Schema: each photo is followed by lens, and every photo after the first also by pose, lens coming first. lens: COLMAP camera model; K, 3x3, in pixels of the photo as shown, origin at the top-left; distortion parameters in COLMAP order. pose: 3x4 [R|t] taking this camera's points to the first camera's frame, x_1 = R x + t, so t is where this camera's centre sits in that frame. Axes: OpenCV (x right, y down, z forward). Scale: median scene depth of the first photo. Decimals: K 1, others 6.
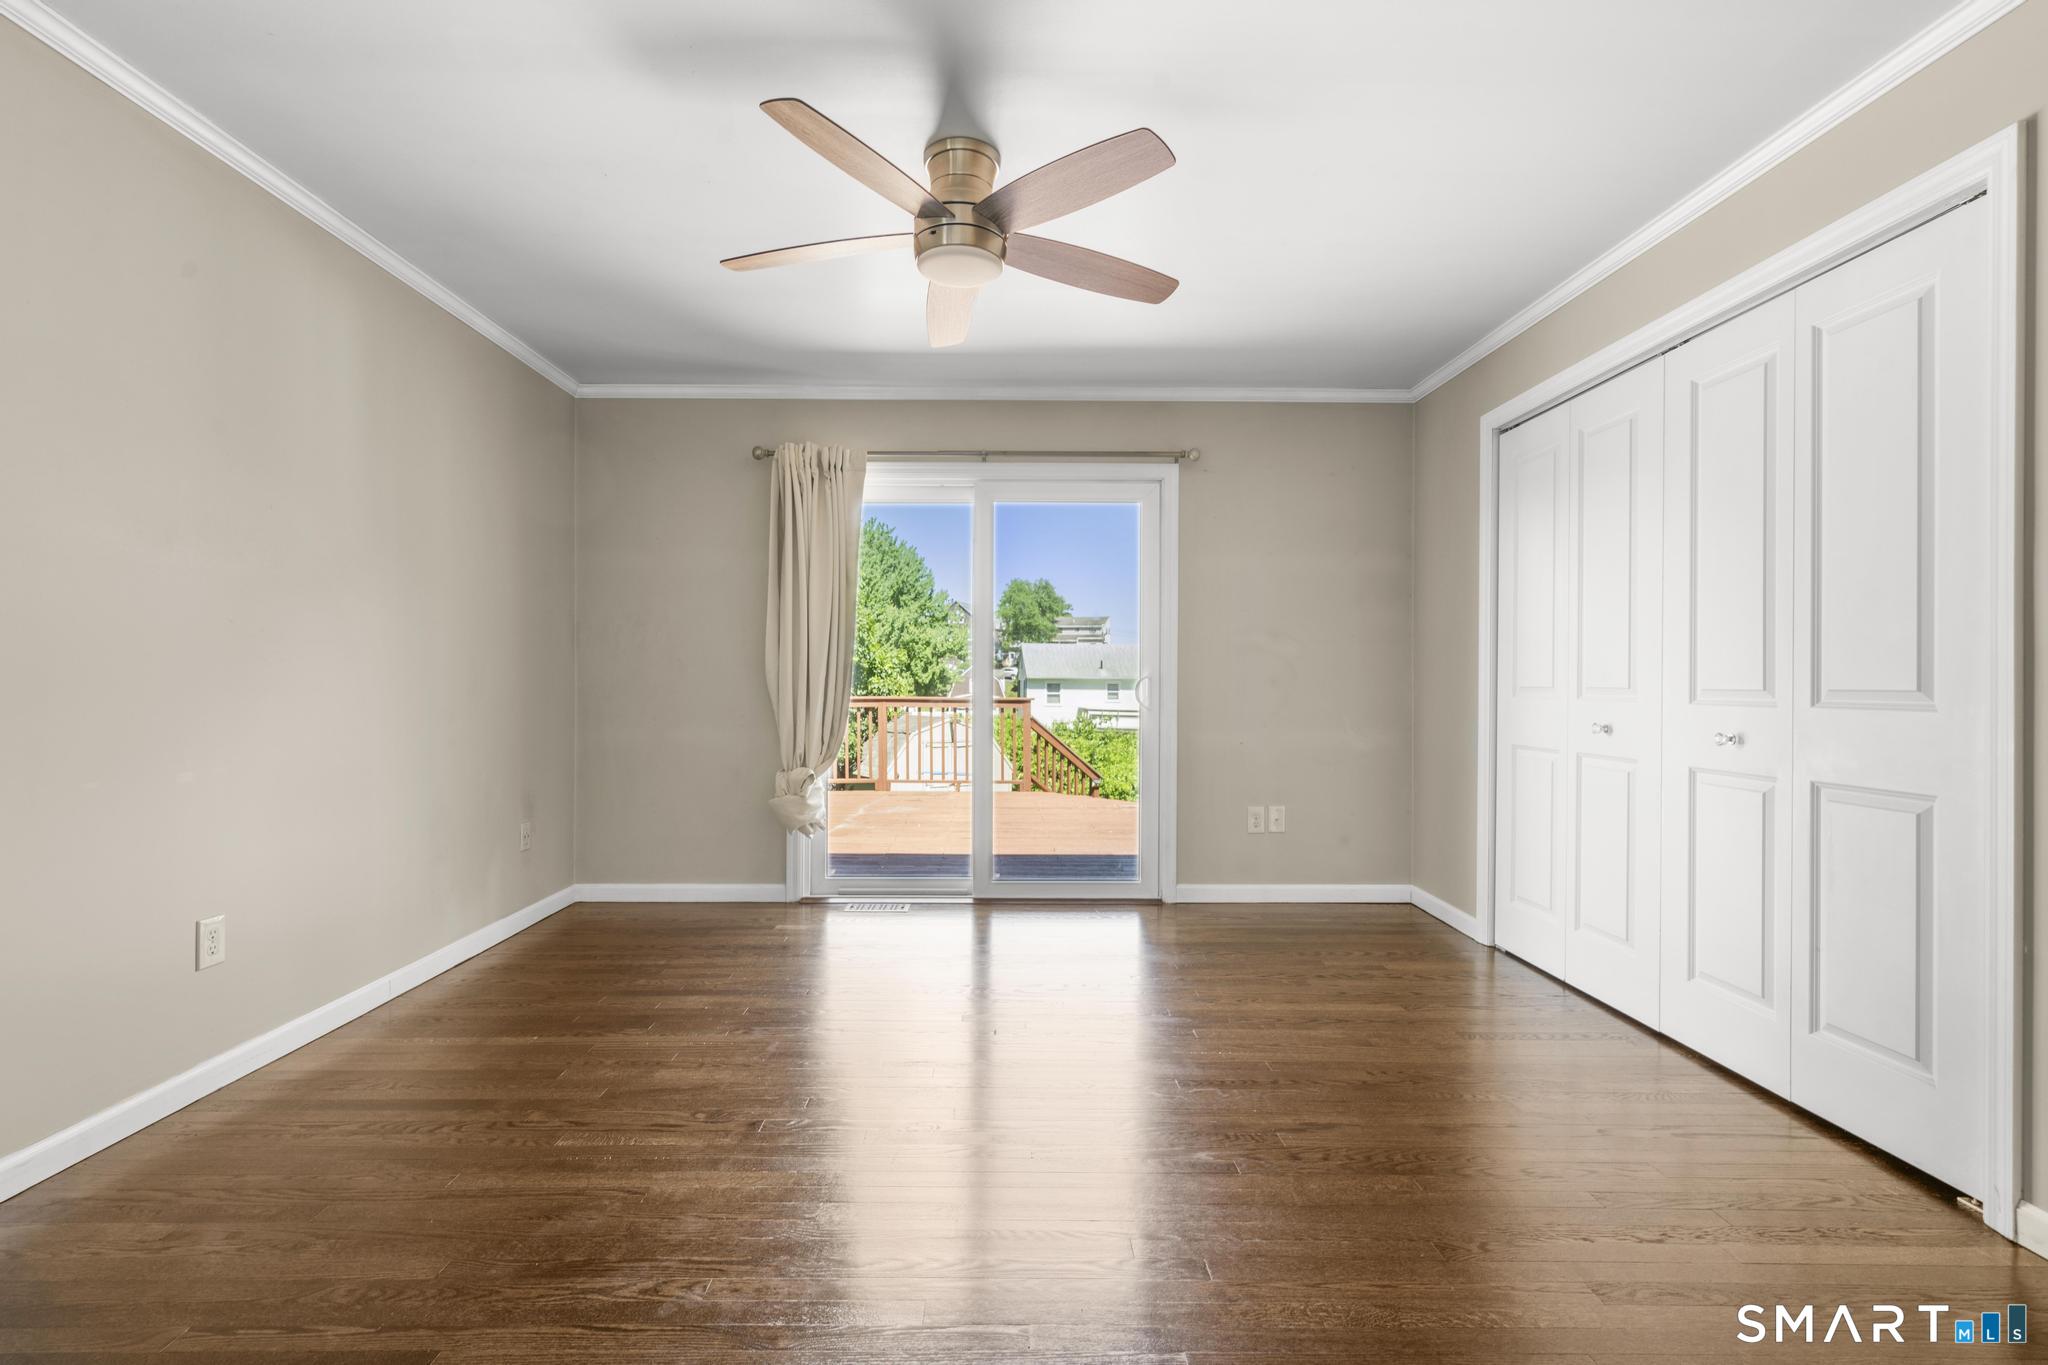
lens RADIAL K [[919.1, 0, 1004.4], [0, 919.1, 684.6], [0, 0, 1]] dist [-0.011071, 0.005317]
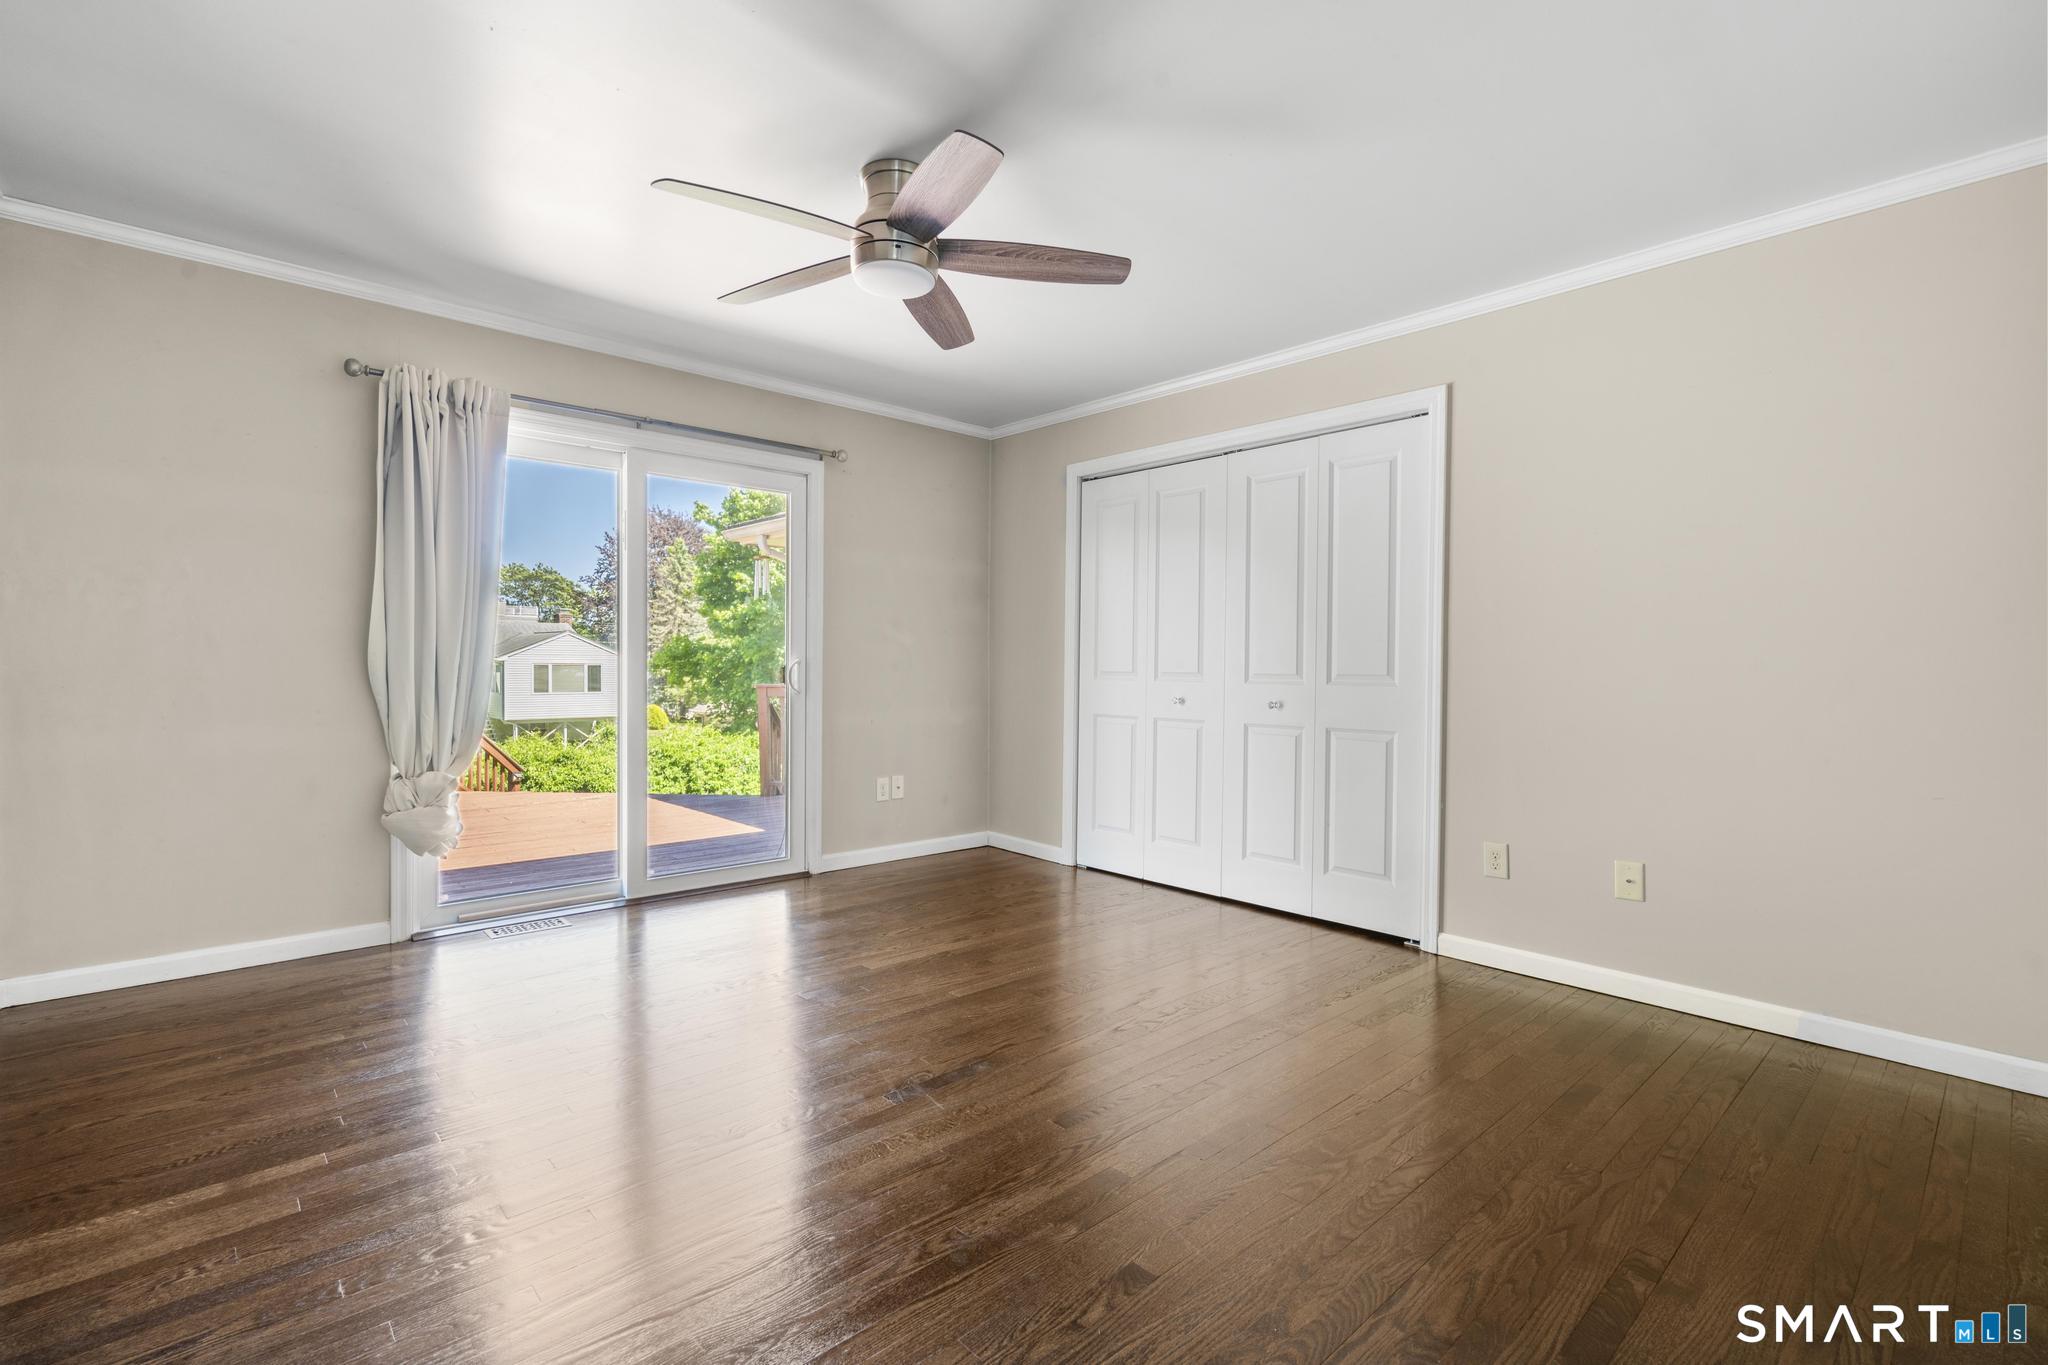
lens RADIAL K [[919.1, 0, 1004.4], [0, 919.1, 684.6], [0, 0, 1]] dist [-0.011071, 0.005317]
pose [[0.748534, -0.011680, 0.662993, -0.372774], [-0.002674, 0.999784, 0.020632, -0.004795], [-0.663091, -0.017217, 0.748341, 0.061377]]
